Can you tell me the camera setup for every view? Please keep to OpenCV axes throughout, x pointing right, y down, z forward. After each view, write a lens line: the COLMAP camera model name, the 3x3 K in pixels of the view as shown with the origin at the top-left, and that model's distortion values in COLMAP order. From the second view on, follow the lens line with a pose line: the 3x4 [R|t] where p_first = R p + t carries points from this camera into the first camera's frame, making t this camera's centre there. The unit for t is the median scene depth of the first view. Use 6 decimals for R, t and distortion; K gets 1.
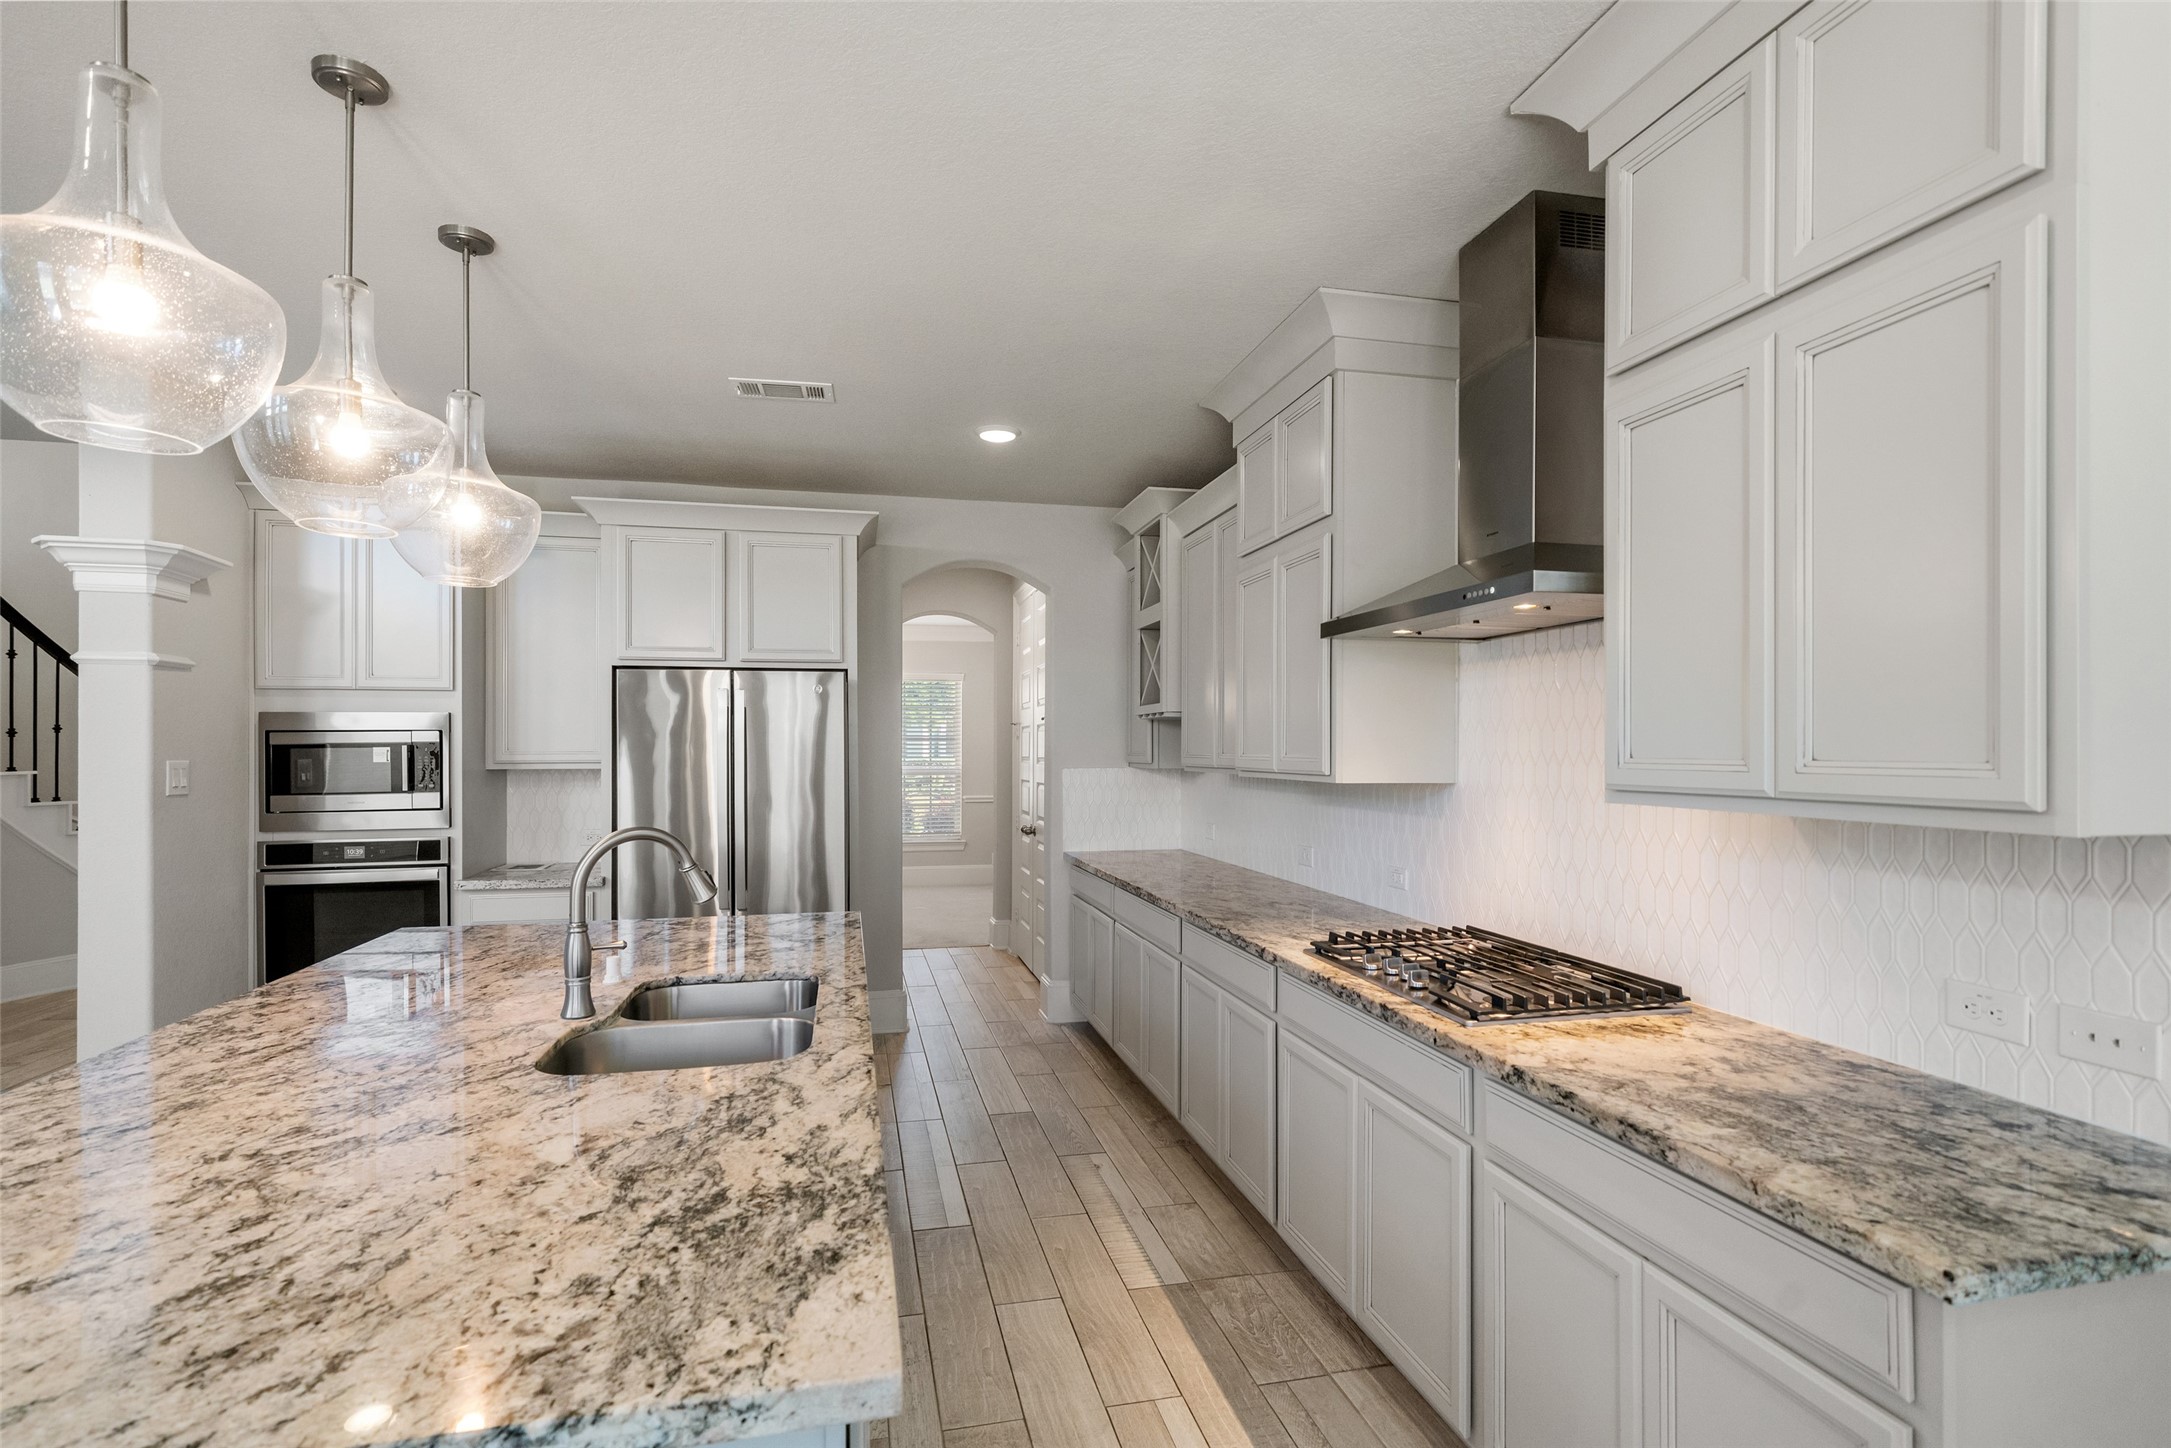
lens RADIAL K [[1026.2, 0, 1077.2], [0, 1026.2, 747.1], [0, 0, 1]] dist [0.000768, 0.000802]
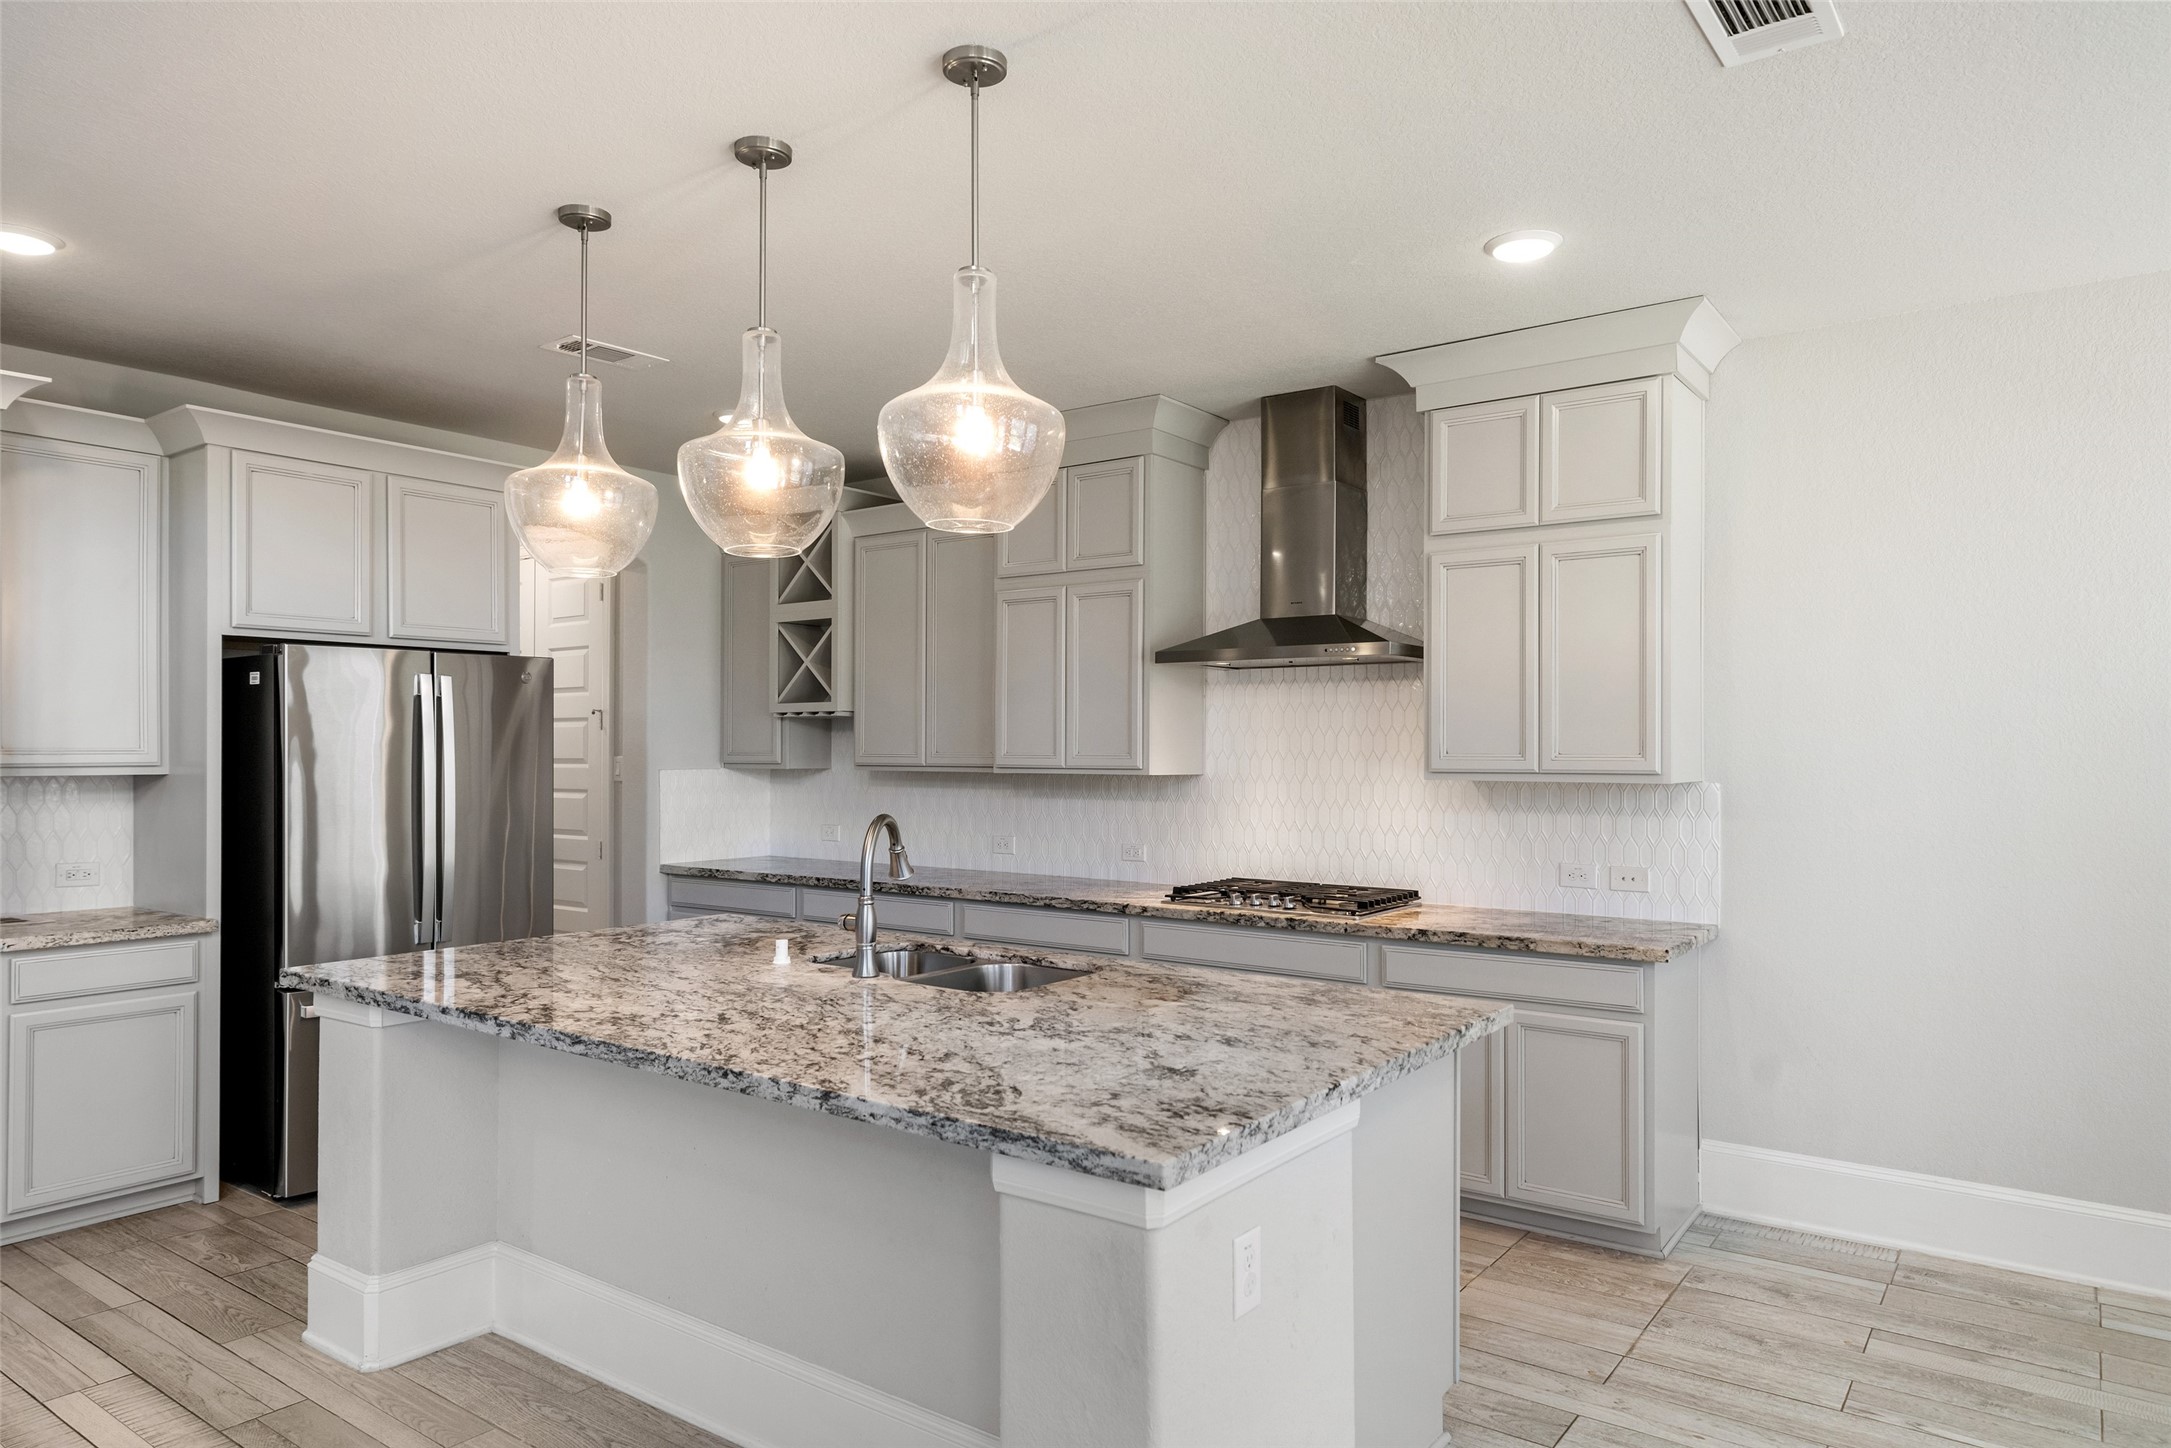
lens RADIAL K [[1362.8, 0, 1091.3], [0, 1362.8, 733.6], [0, 0, 1]] dist [0.005888, 0.003888]
pose [[0.751004, 0.009434, 0.660230, -0.859733], [-0.002174, 0.999928, -0.011815, 0.003112], [-0.660294, 0.007437, 0.750971, -0.213325]]
